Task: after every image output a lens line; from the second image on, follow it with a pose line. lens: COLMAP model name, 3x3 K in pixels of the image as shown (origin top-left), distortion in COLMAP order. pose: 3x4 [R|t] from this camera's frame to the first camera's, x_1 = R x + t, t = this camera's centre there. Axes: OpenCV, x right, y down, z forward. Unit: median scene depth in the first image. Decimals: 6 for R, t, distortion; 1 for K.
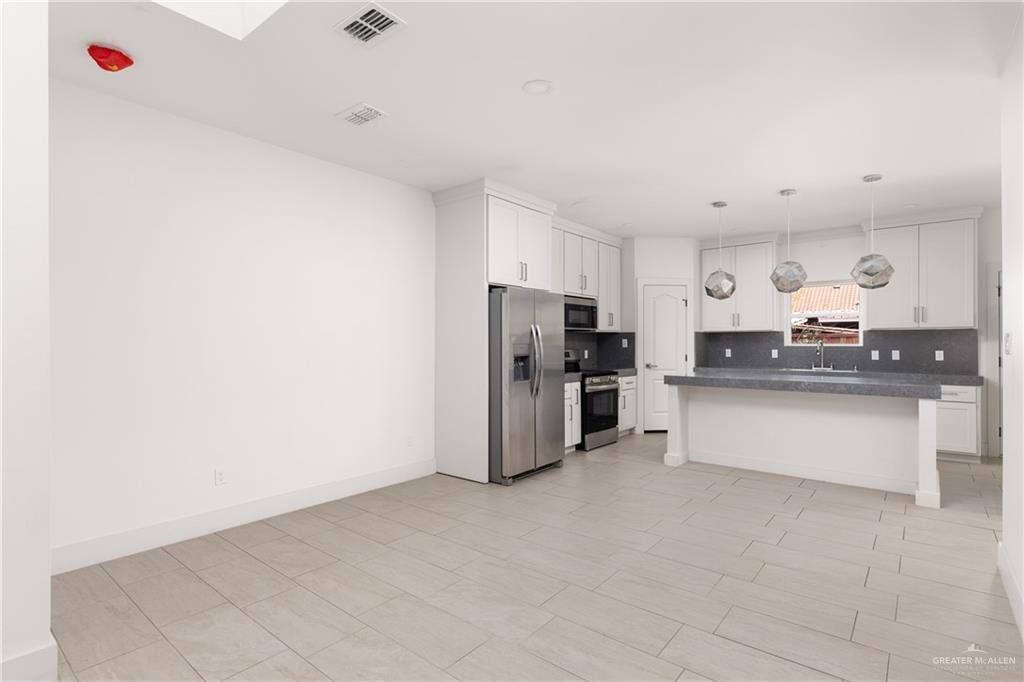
lens RADIAL K [[515.1, 0, 518.2], [0, 515.1, 343.4], [0, 0, 1]] dist [-0.024720, -0.000141]
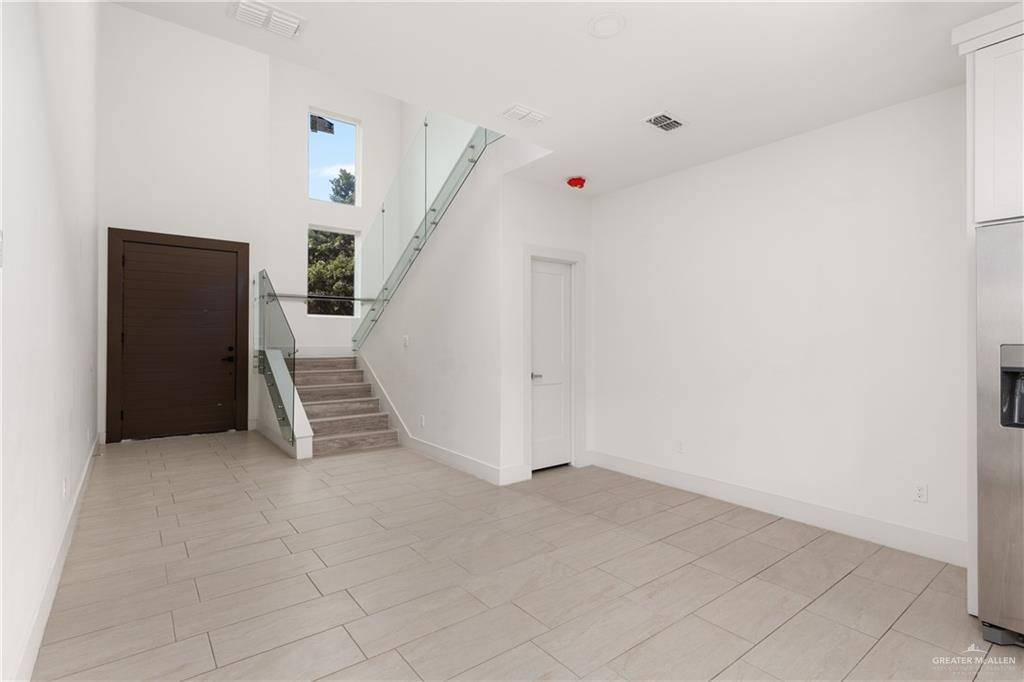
lens RADIAL K [[496.8, 0, 512.8], [0, 496.8, 335.0], [0, 0, 1]] dist [0.000589, -0.000046]
pose [[-0.231661, 0.004807, -0.972785, 0.816796], [-0.006189, 0.999960, 0.006416, -0.025760], [0.972777, 0.007507, -0.231622, 0.992334]]
